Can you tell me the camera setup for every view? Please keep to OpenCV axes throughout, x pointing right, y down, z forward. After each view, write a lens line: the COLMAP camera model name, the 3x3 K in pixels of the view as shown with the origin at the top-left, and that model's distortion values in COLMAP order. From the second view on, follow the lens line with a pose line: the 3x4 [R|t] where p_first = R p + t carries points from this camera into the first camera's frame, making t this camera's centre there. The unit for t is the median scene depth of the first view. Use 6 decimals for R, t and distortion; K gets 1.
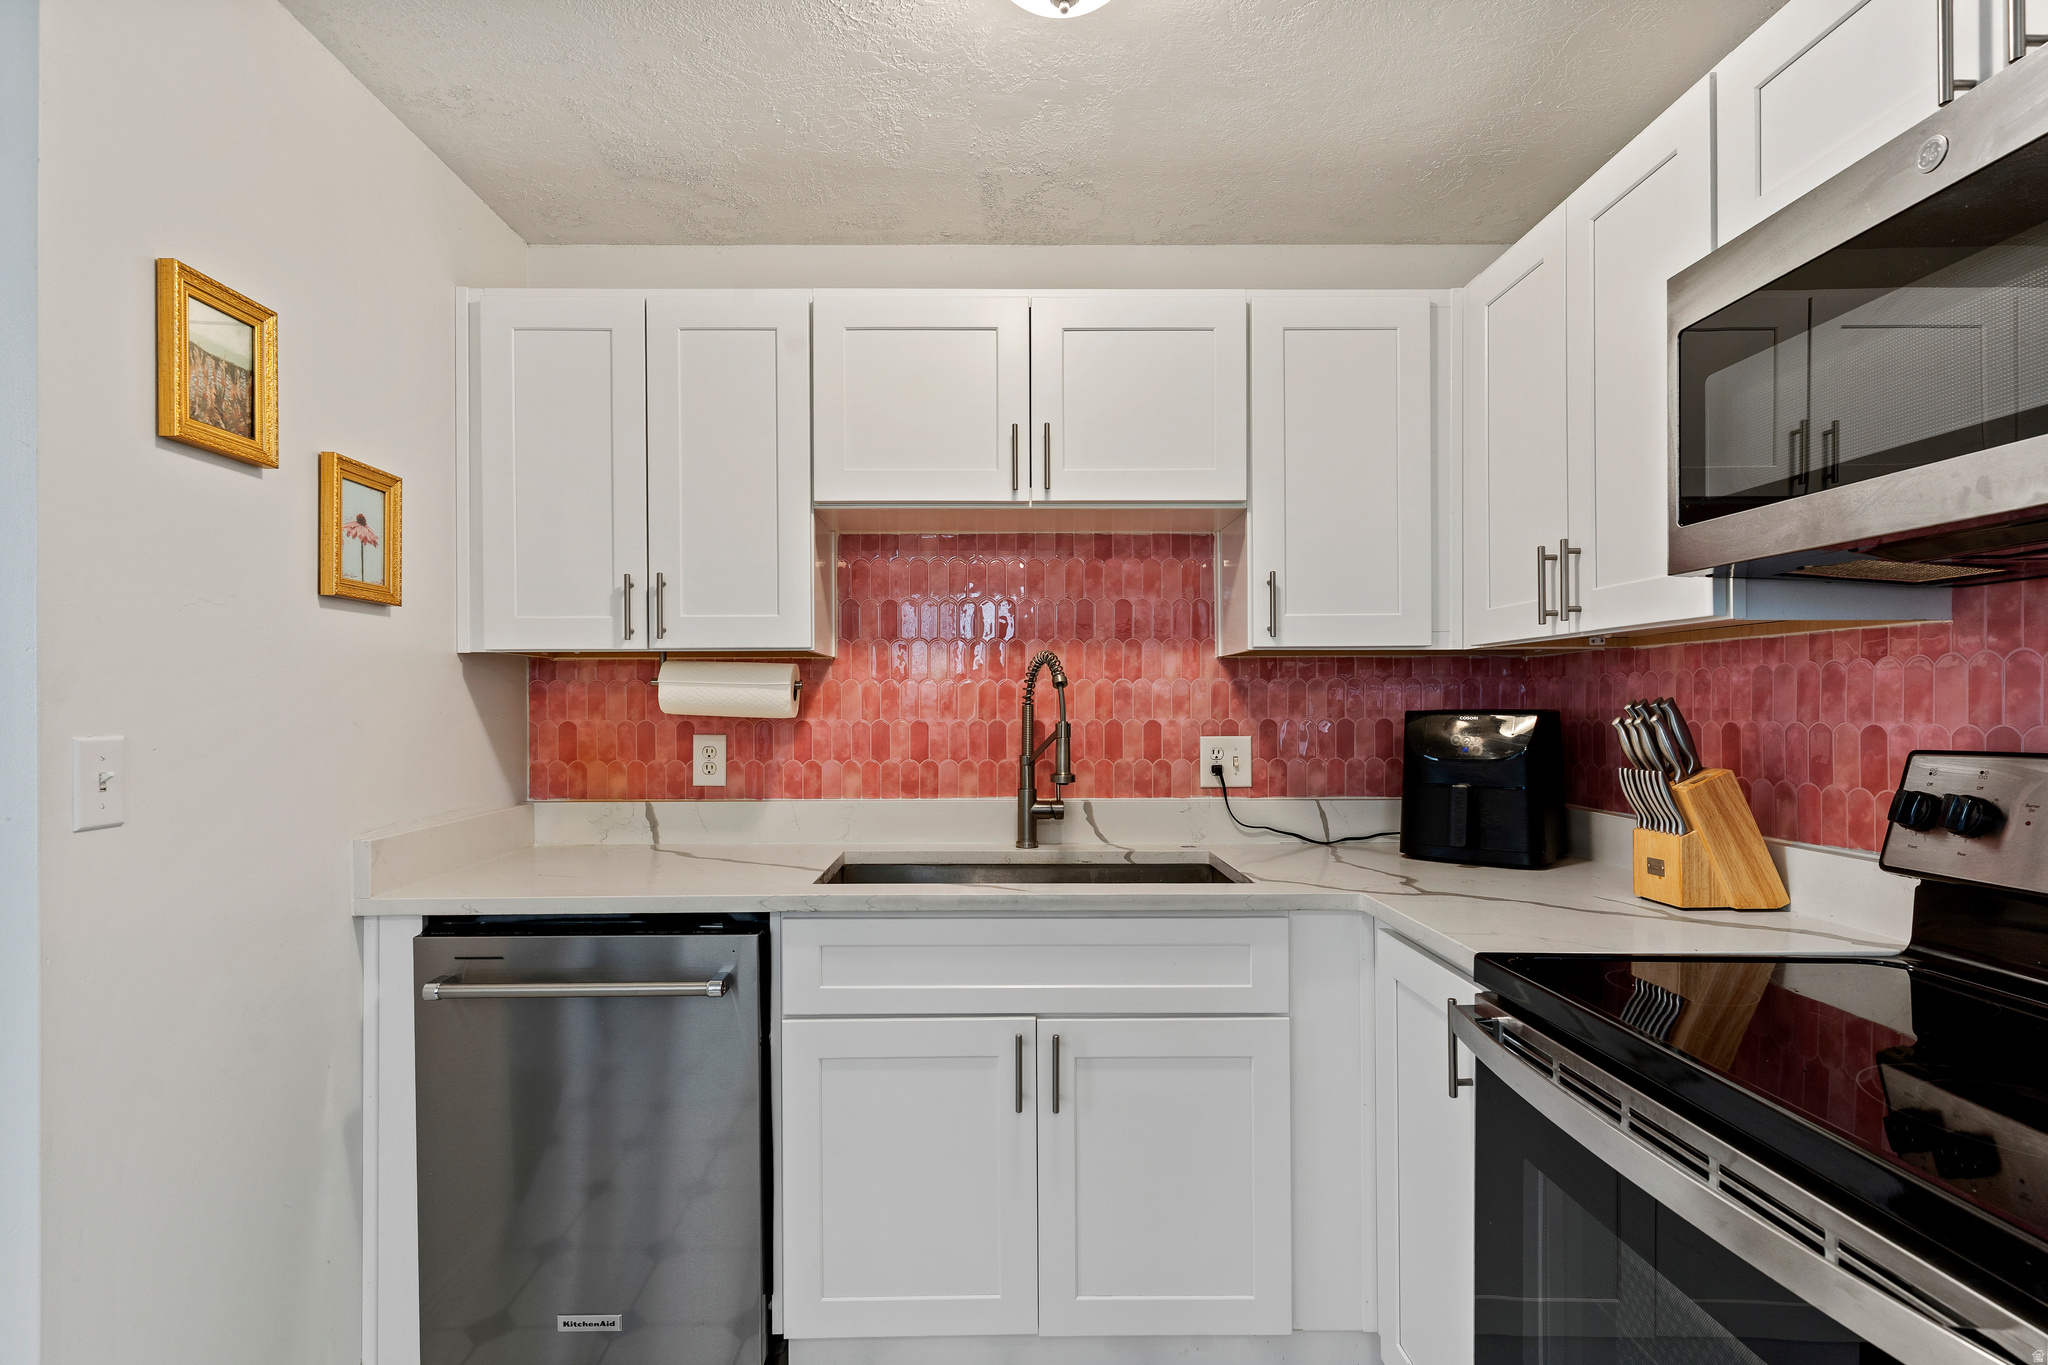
lens RADIAL K [[995.1, 0, 989.4], [0, 995.1, 705.4], [0, 0, 1]] dist [0.000790, -0.000386]
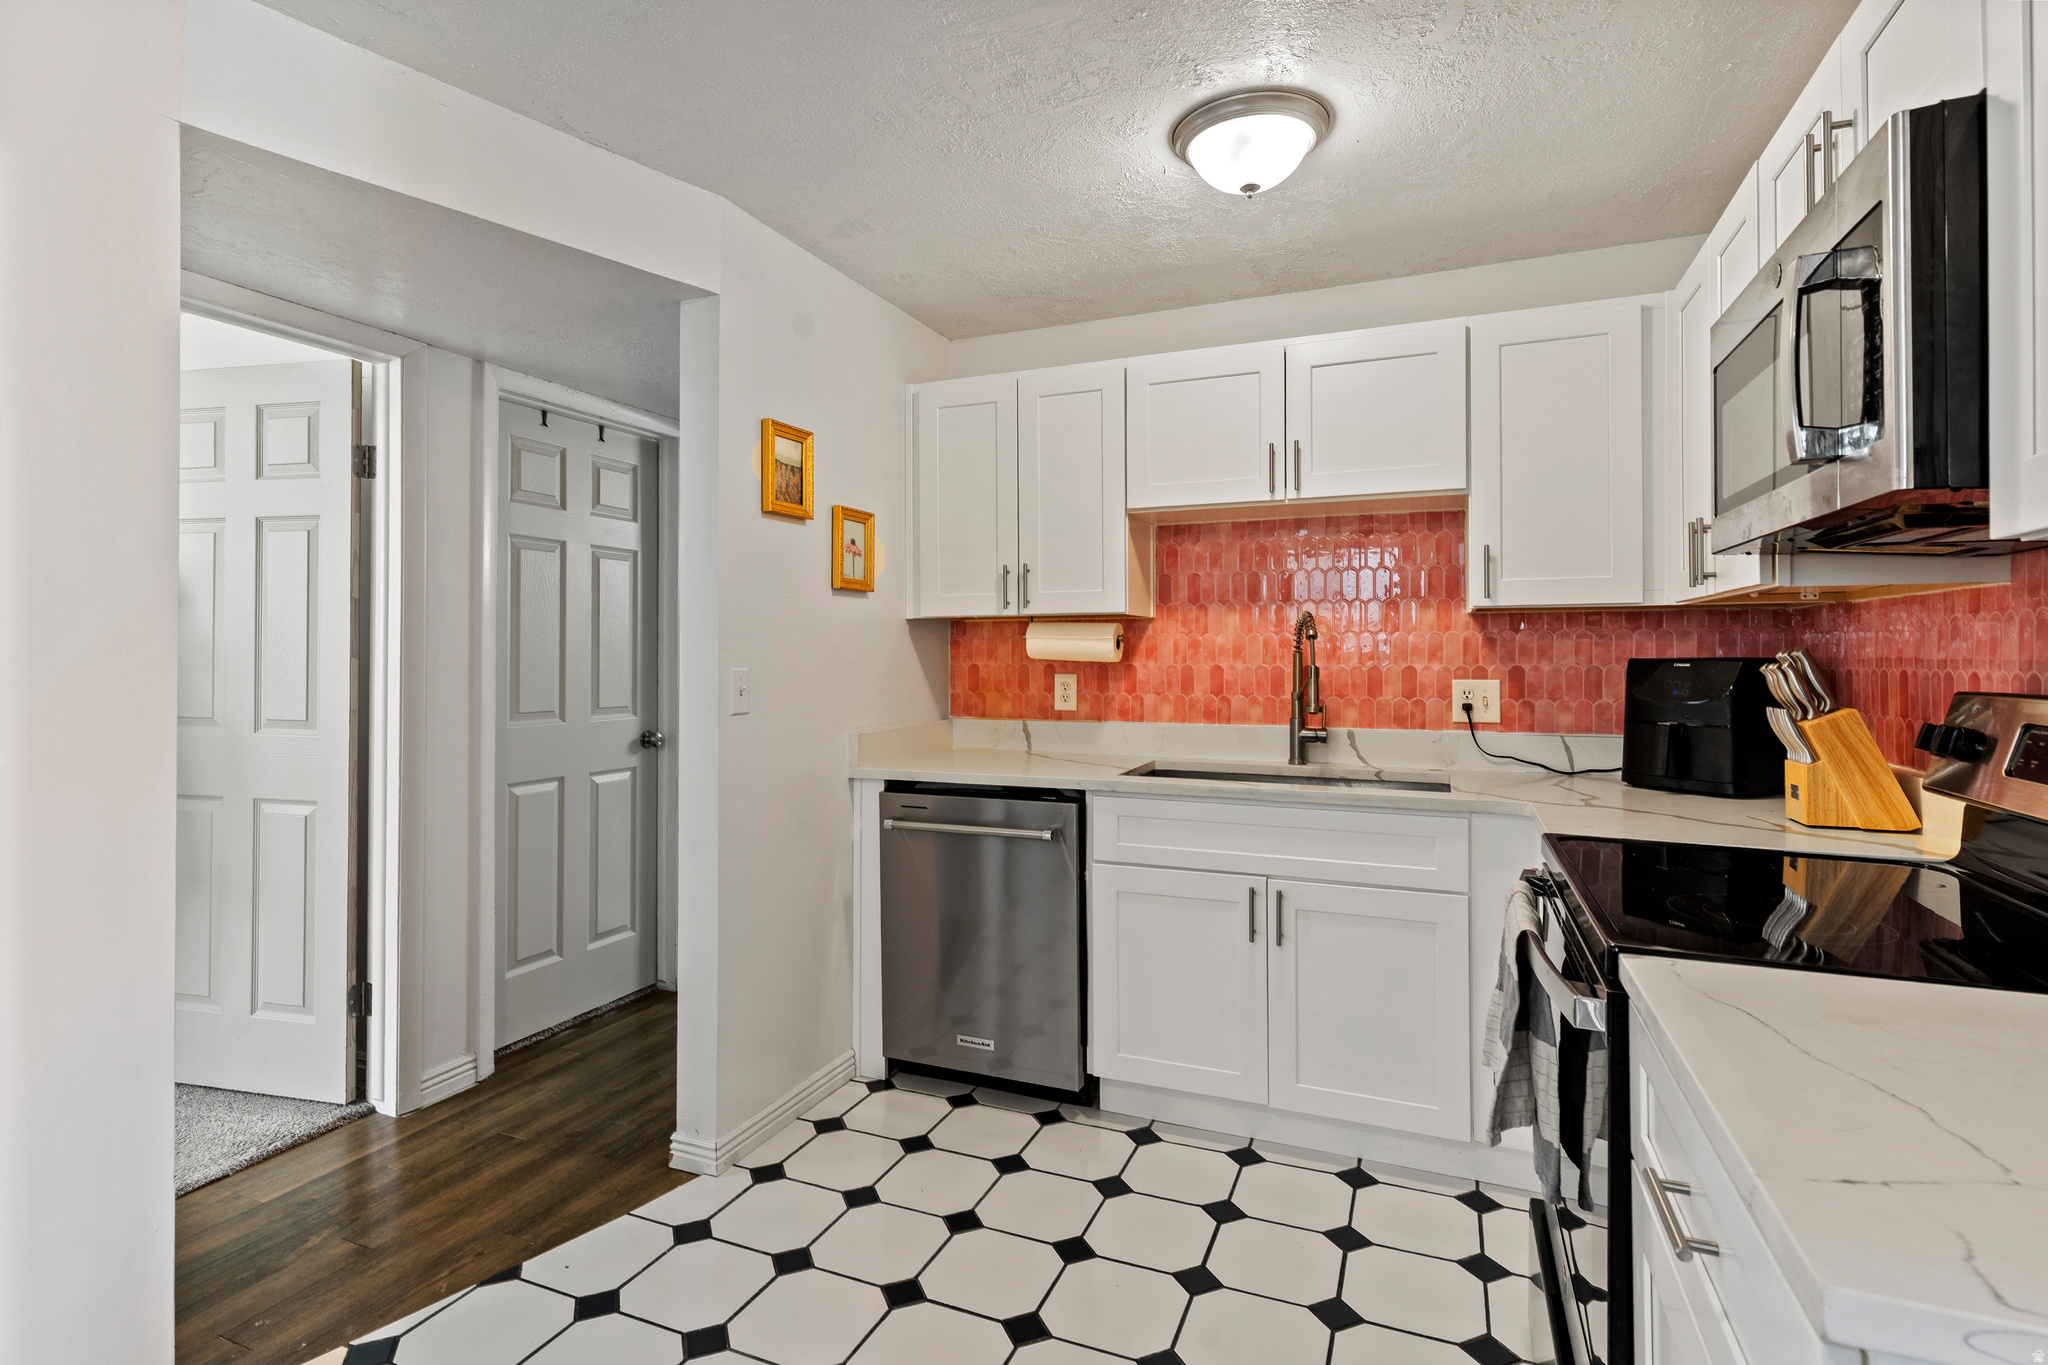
lens RADIAL K [[977.8, 0, 999.5], [0, 977.8, 649.0], [0, 0, 1]] dist [0.000774, -0.000015]
pose [[0.915414, 0.000037, -0.402513, 0.214530], [-0.001753, 0.999991, -0.003894, 0.000049], [0.402509, 0.004270, 0.915406, -0.339509]]
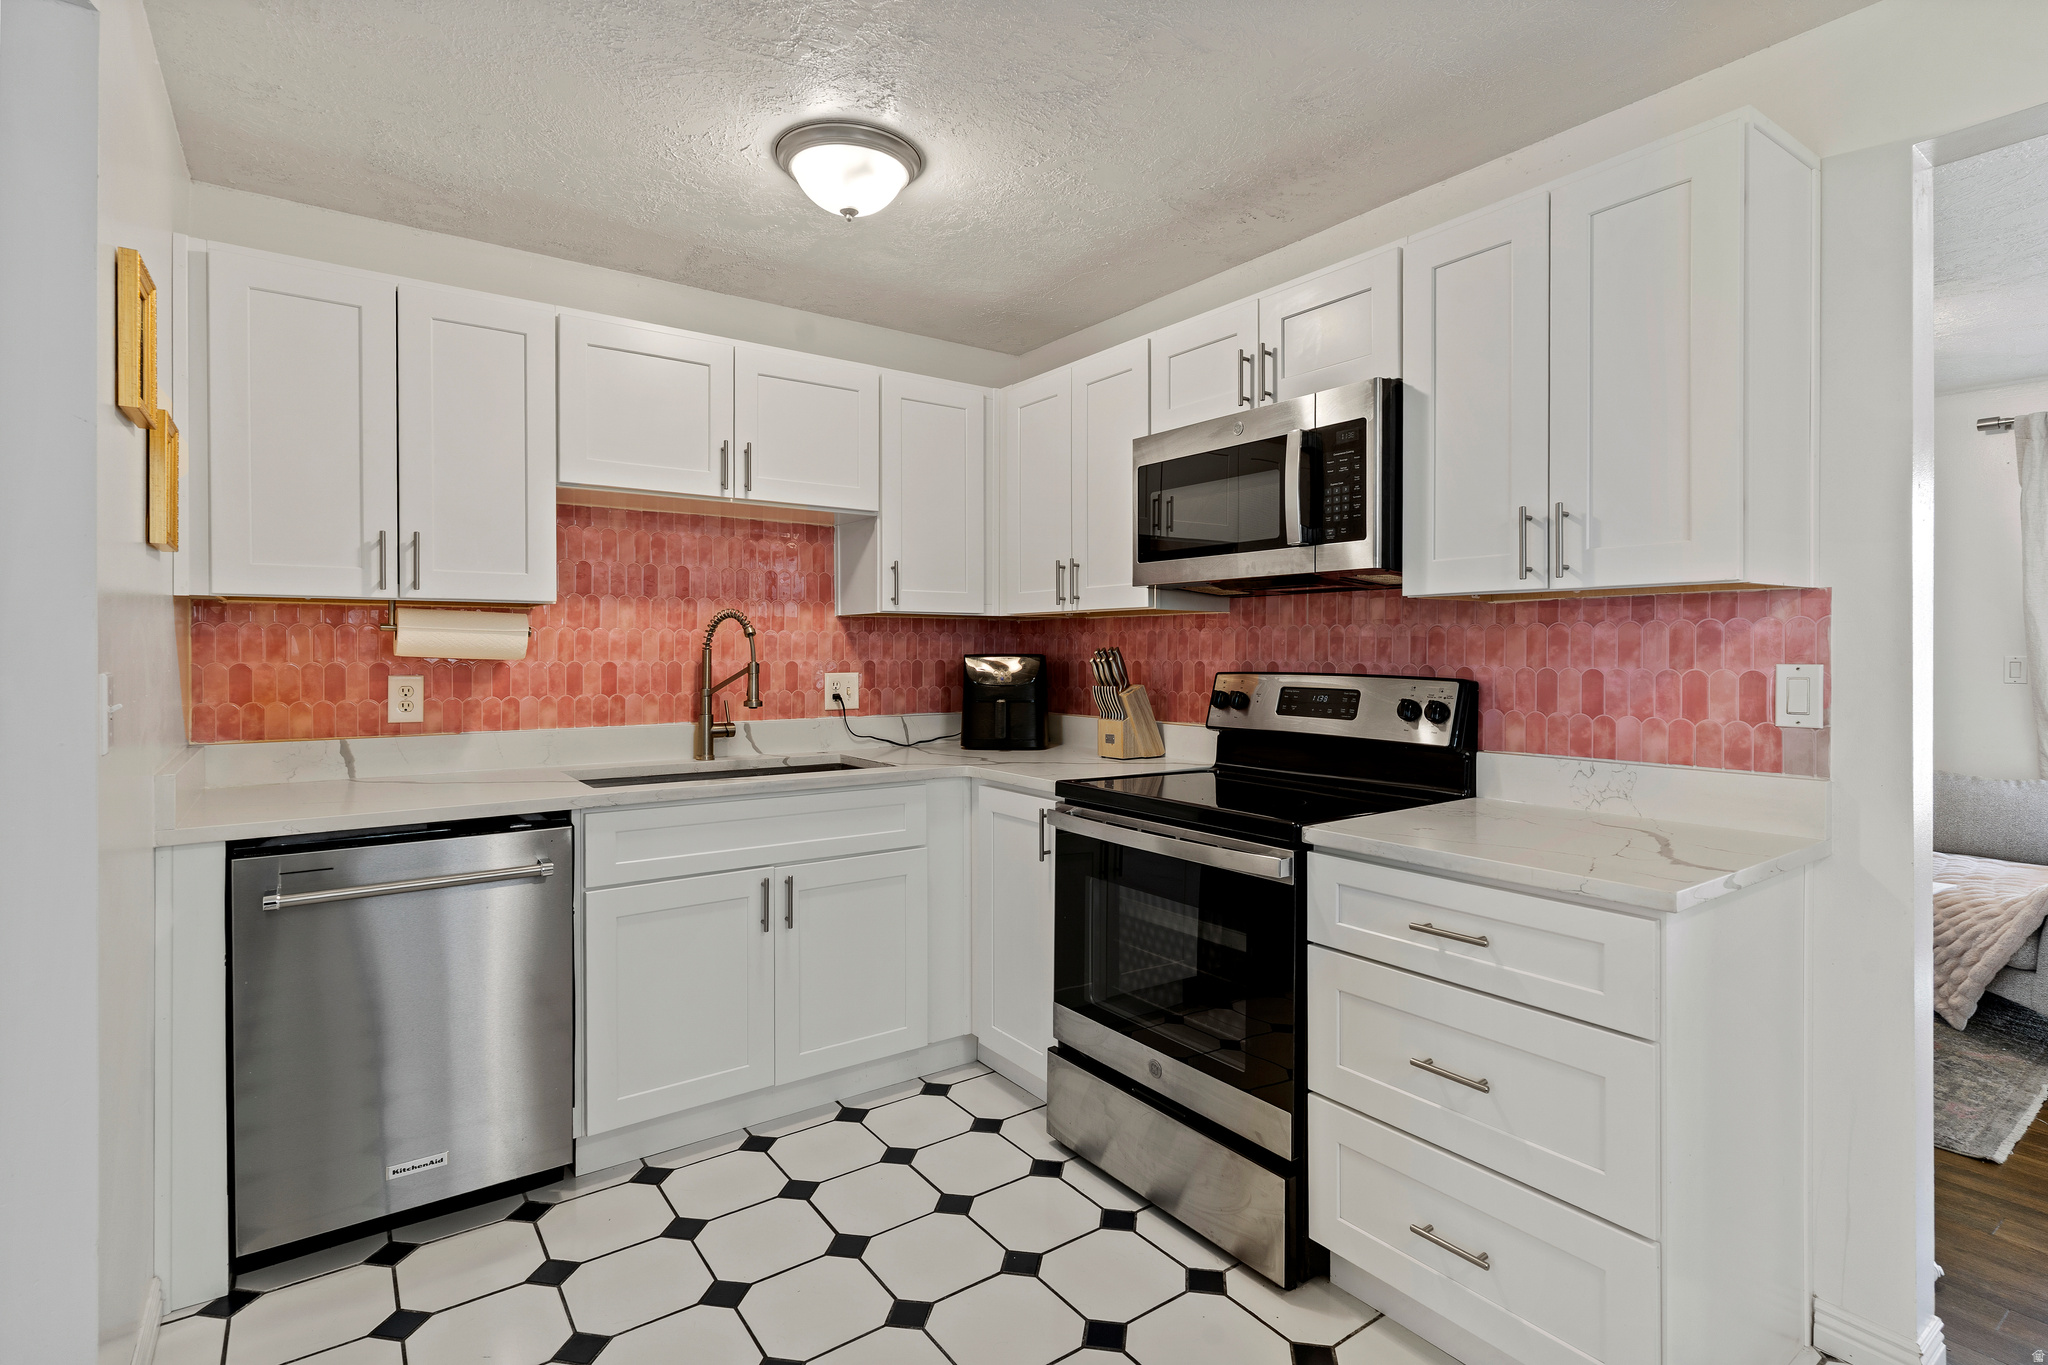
lens RADIAL K [[995.1, 0, 1020.5], [0, 995.1, 657.4], [0, 0, 1]] dist [0.003573, -0.000649]
pose [[0.816926, 0.000517, 0.576742, -0.414029], [-0.003492, 0.999986, 0.004049, 0.003526], [-0.576732, -0.005321, 0.816916, -0.320605]]
